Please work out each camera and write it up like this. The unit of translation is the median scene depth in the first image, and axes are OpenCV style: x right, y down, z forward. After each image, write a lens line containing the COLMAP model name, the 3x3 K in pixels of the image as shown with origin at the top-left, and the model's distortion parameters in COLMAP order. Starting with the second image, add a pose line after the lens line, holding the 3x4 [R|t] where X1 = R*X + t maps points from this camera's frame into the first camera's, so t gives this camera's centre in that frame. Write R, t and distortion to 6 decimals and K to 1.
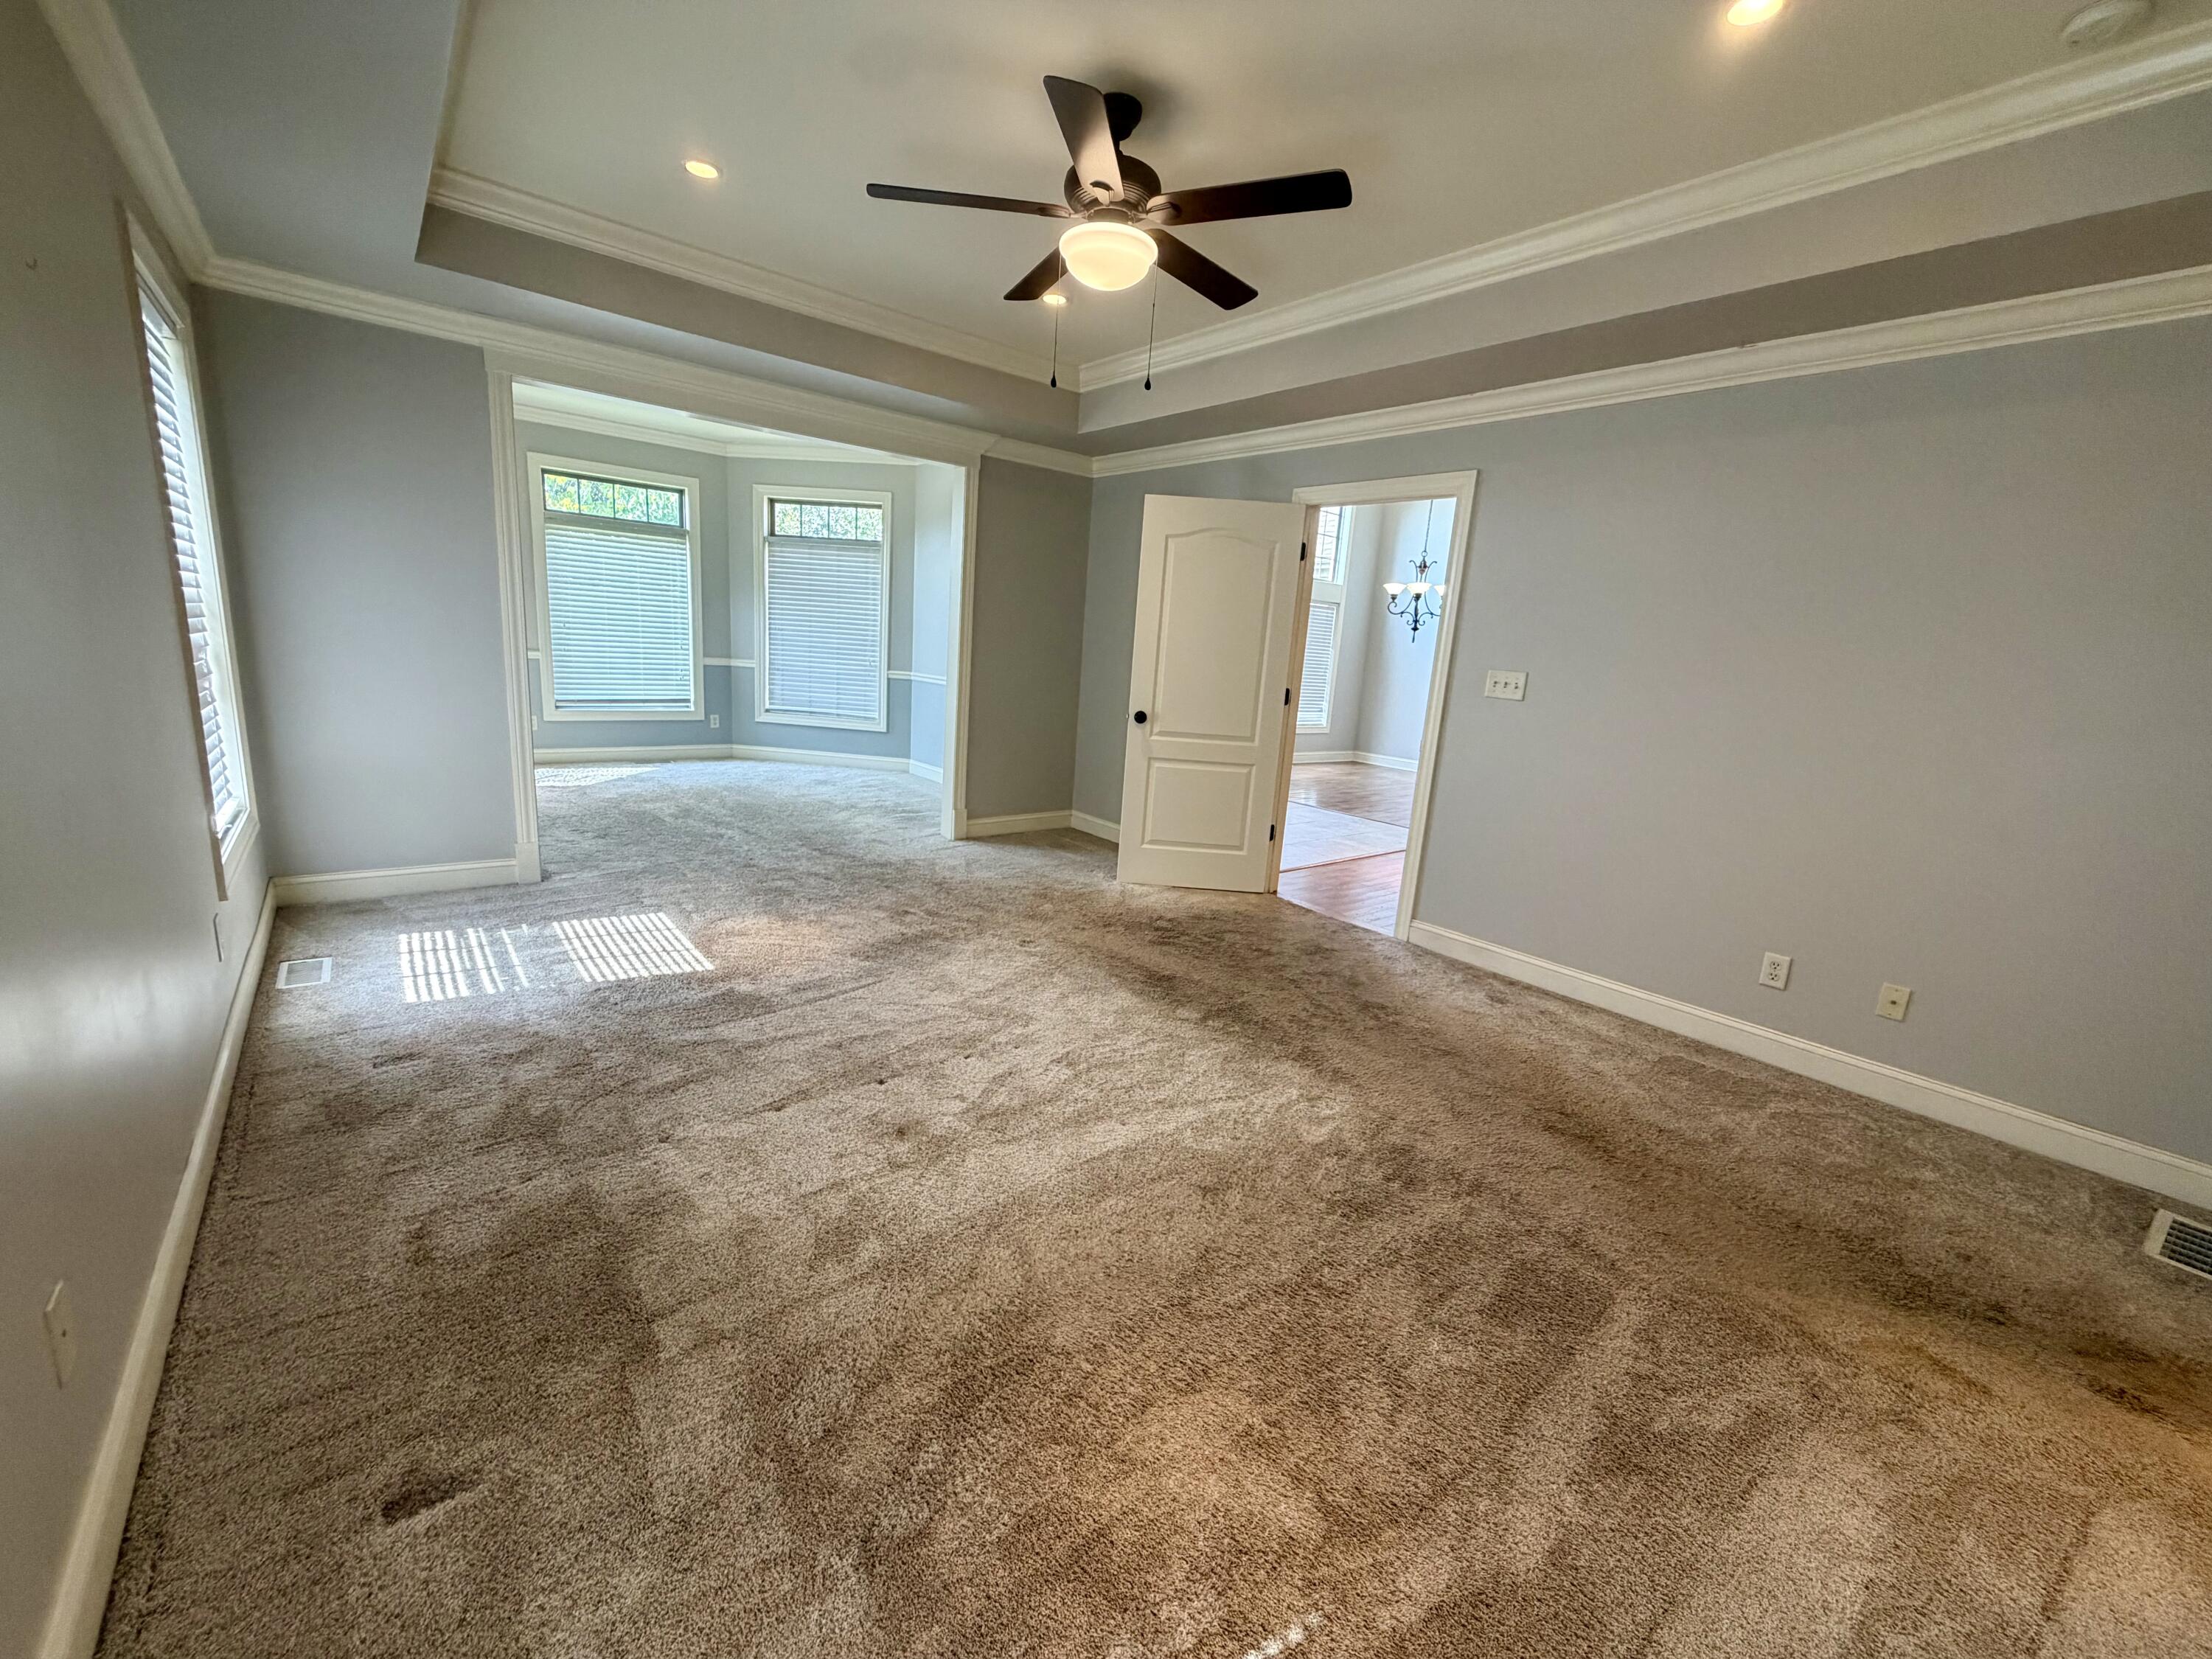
lens RADIAL K [[880.3, 0, 1096.3], [0, 880.3, 827.7], [0, 0, 1]] dist [-0.000189, -0.000069]
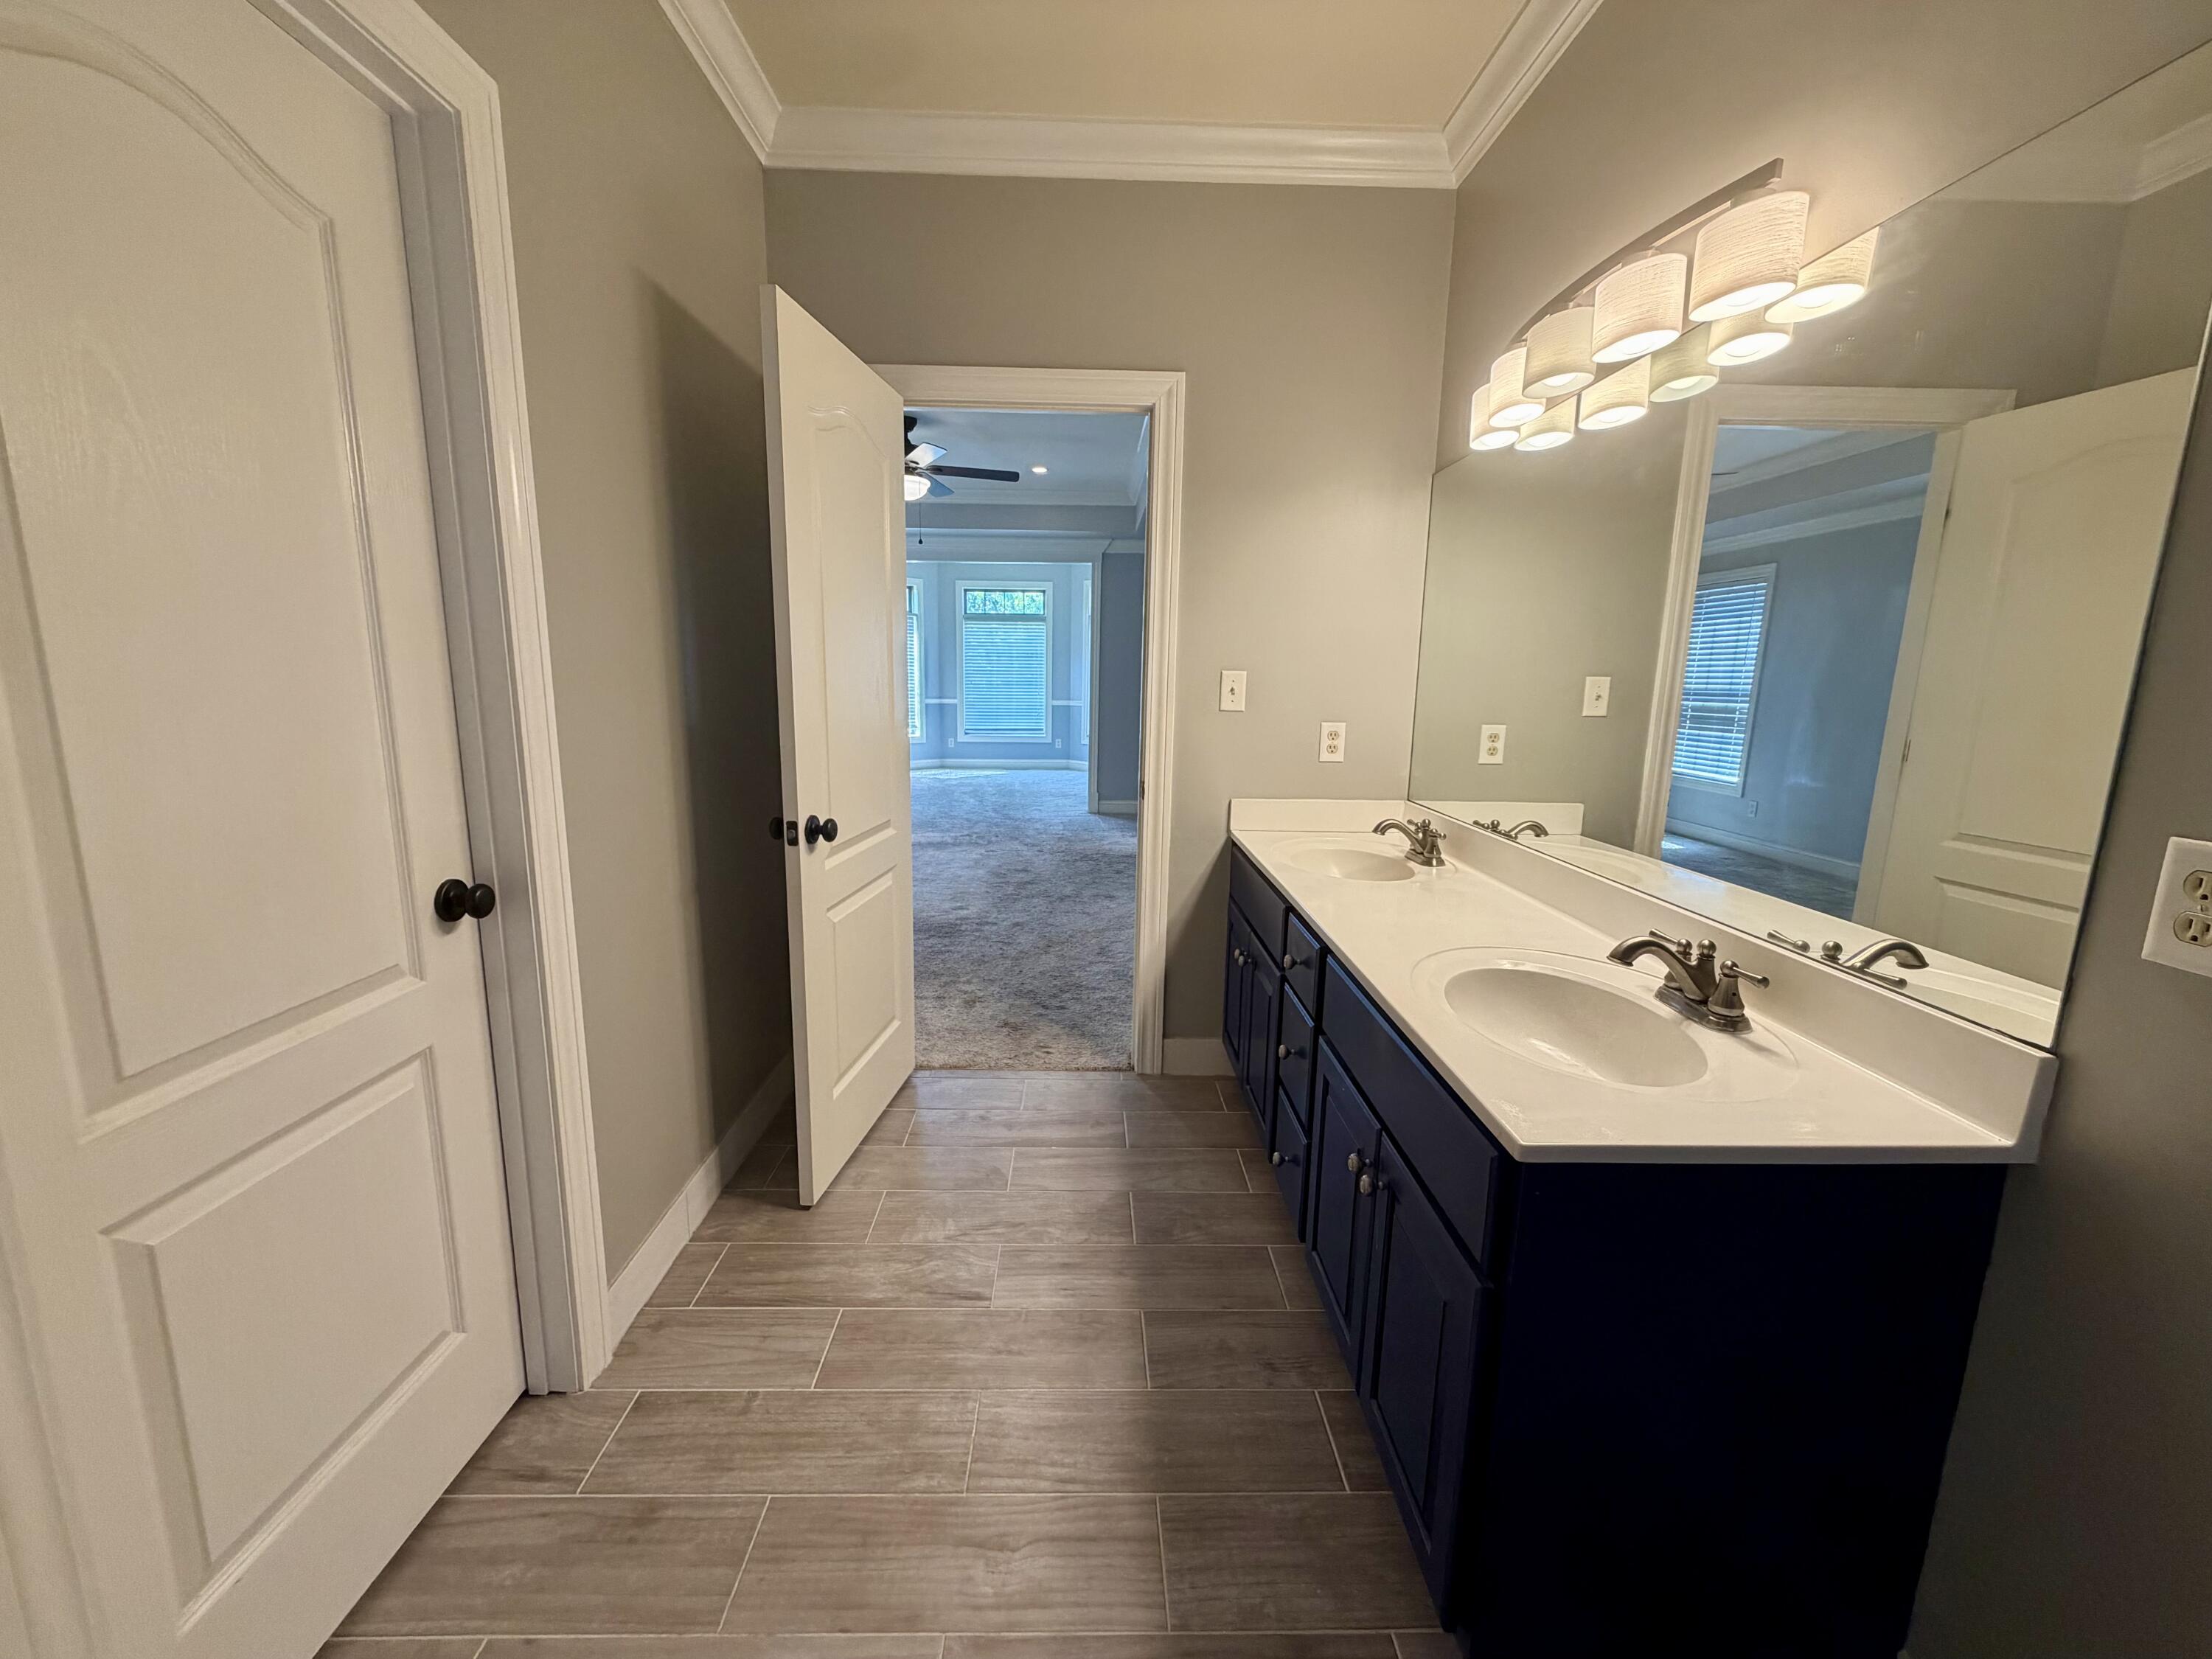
lens RADIAL K [[880.3, 0, 1095.1], [0, 880.3, 836.0], [0, 0, 1]] dist [-0.000189, -0.000069]
pose [[0.782549, 0.053826, -0.620258, 0.895602], [-0.088049, 0.995811, -0.024671, 0.103221], [0.616331, 0.073919, 0.784010, -0.141174]]
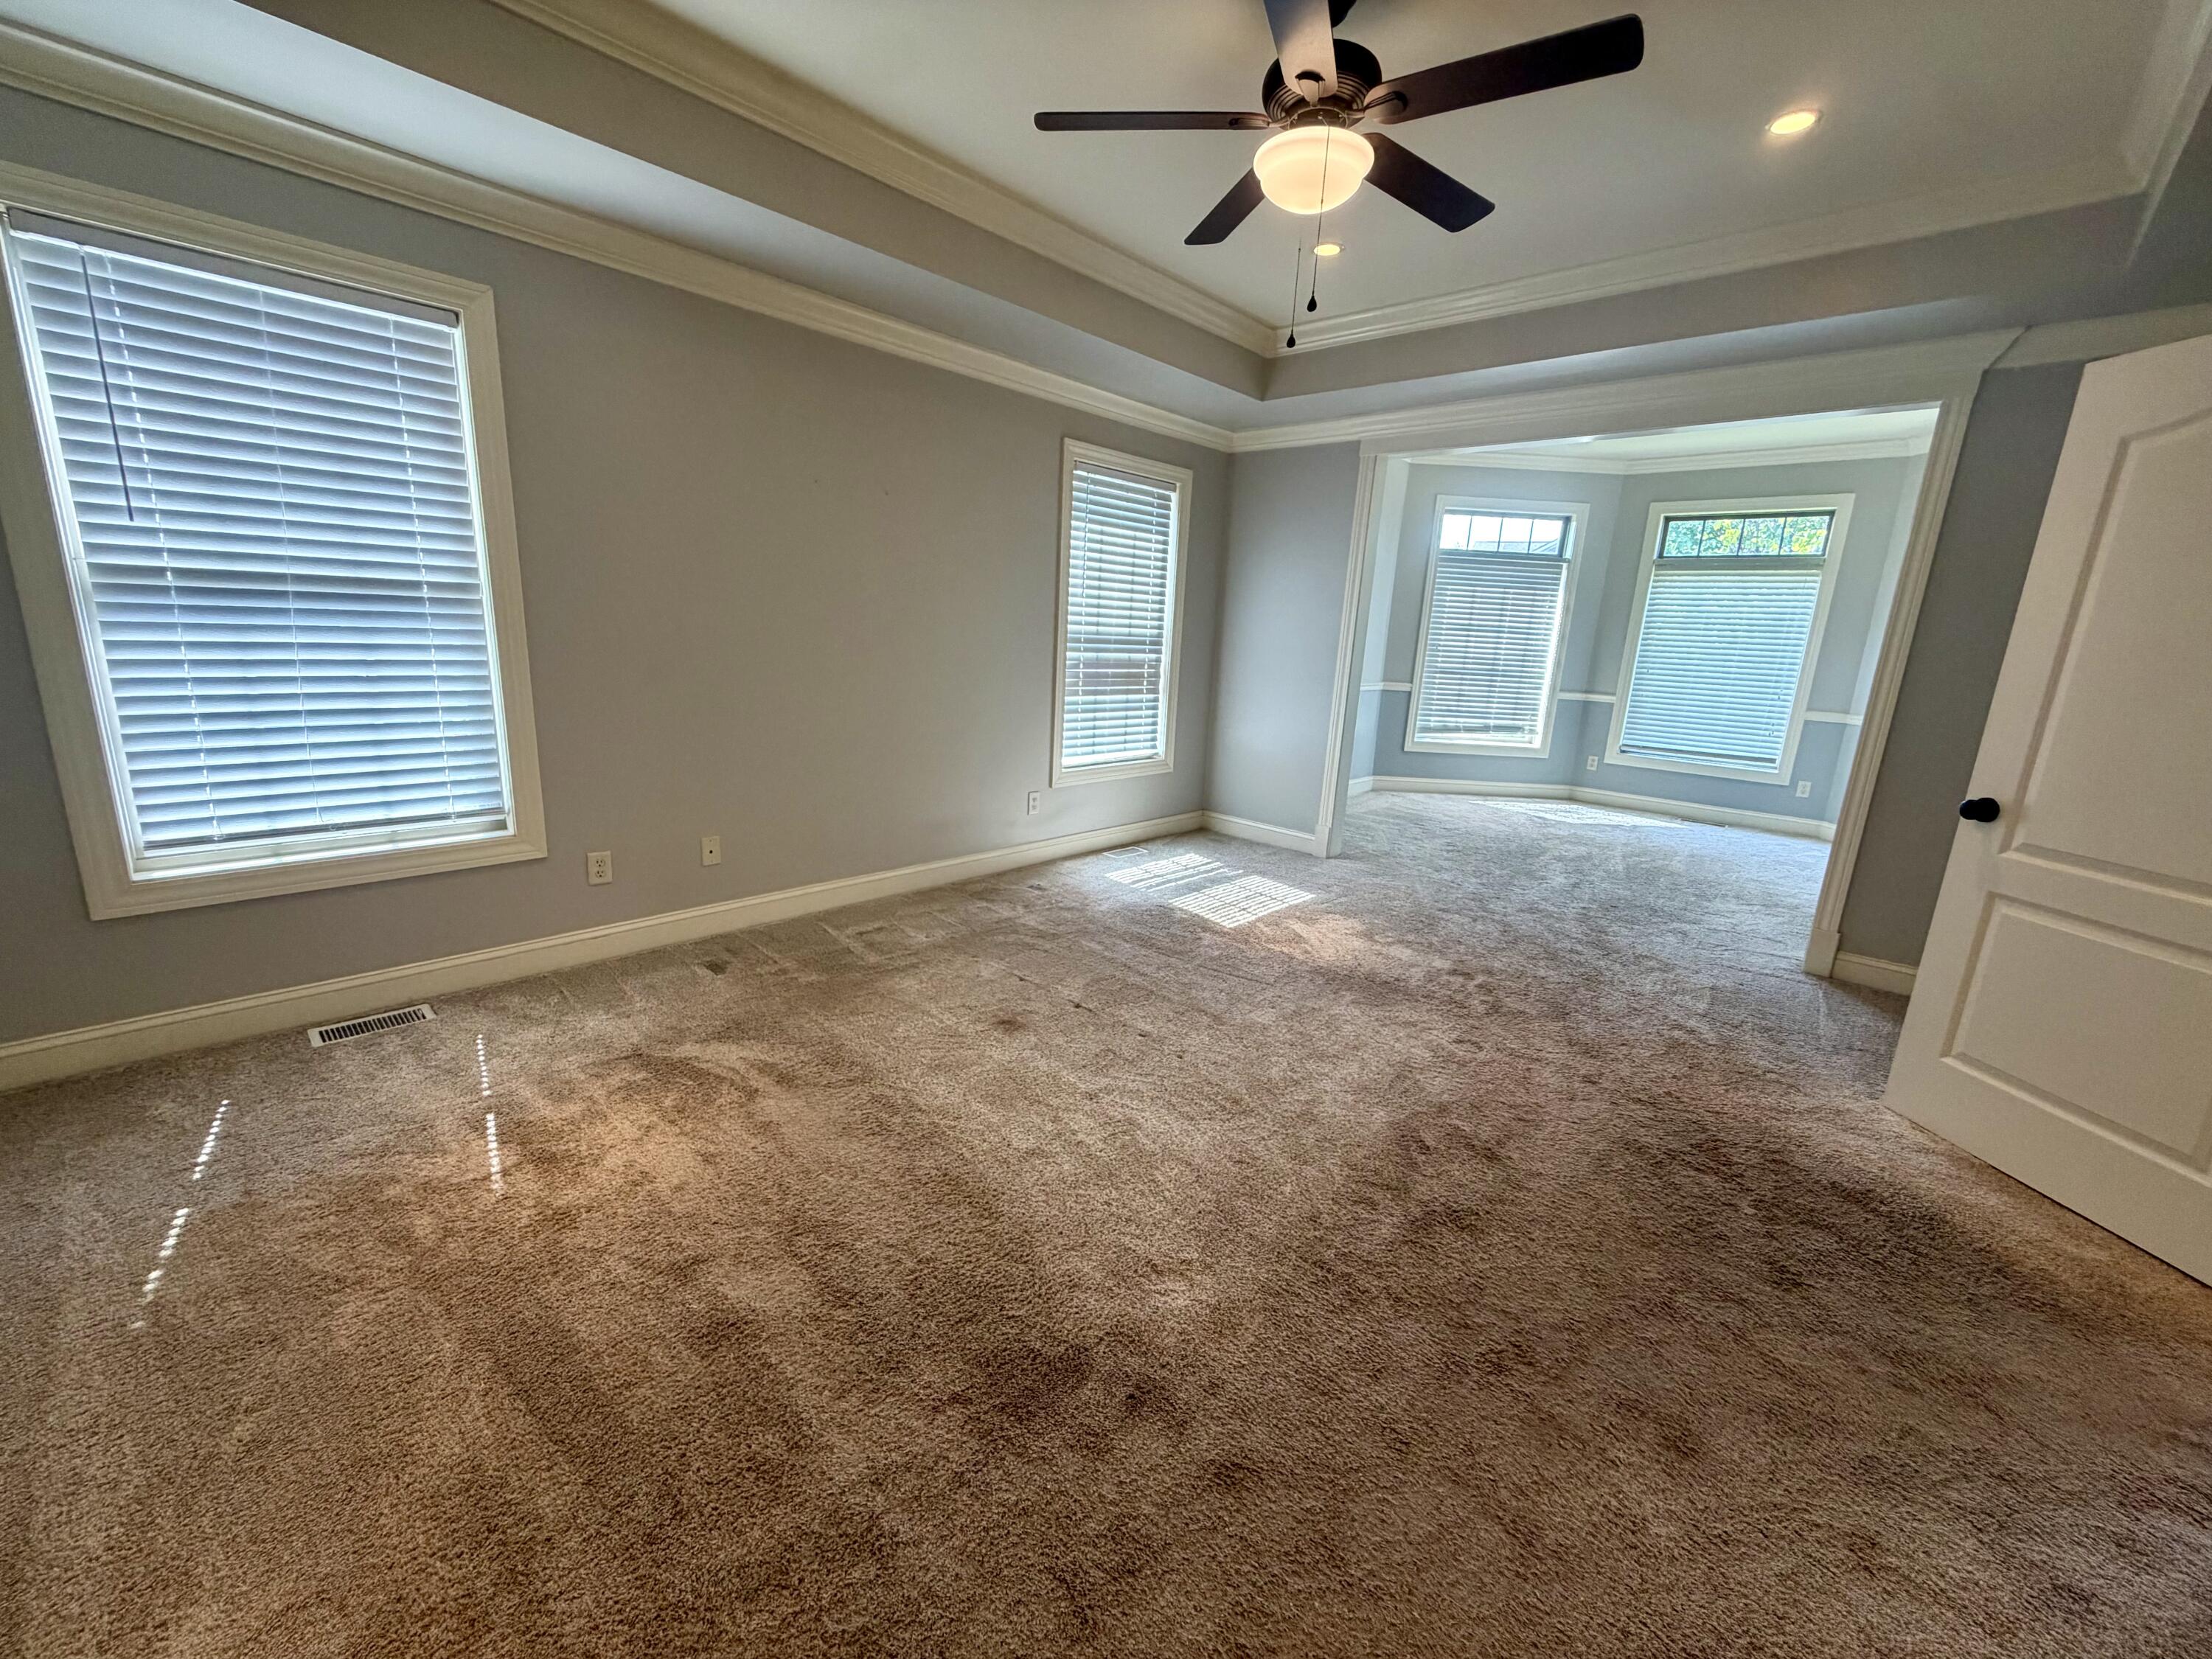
lens RADIAL K [[880.3, 0, 1096.9], [0, 880.3, 827.5], [0, 0, 1]] dist [-0.000189, -0.000069]
pose [[0.132119, 0.164564, -0.977478, 0.483242], [-0.244225, 0.961127, 0.128801, -0.056138], [0.960676, 0.221708, 0.167174, 0.426538]]
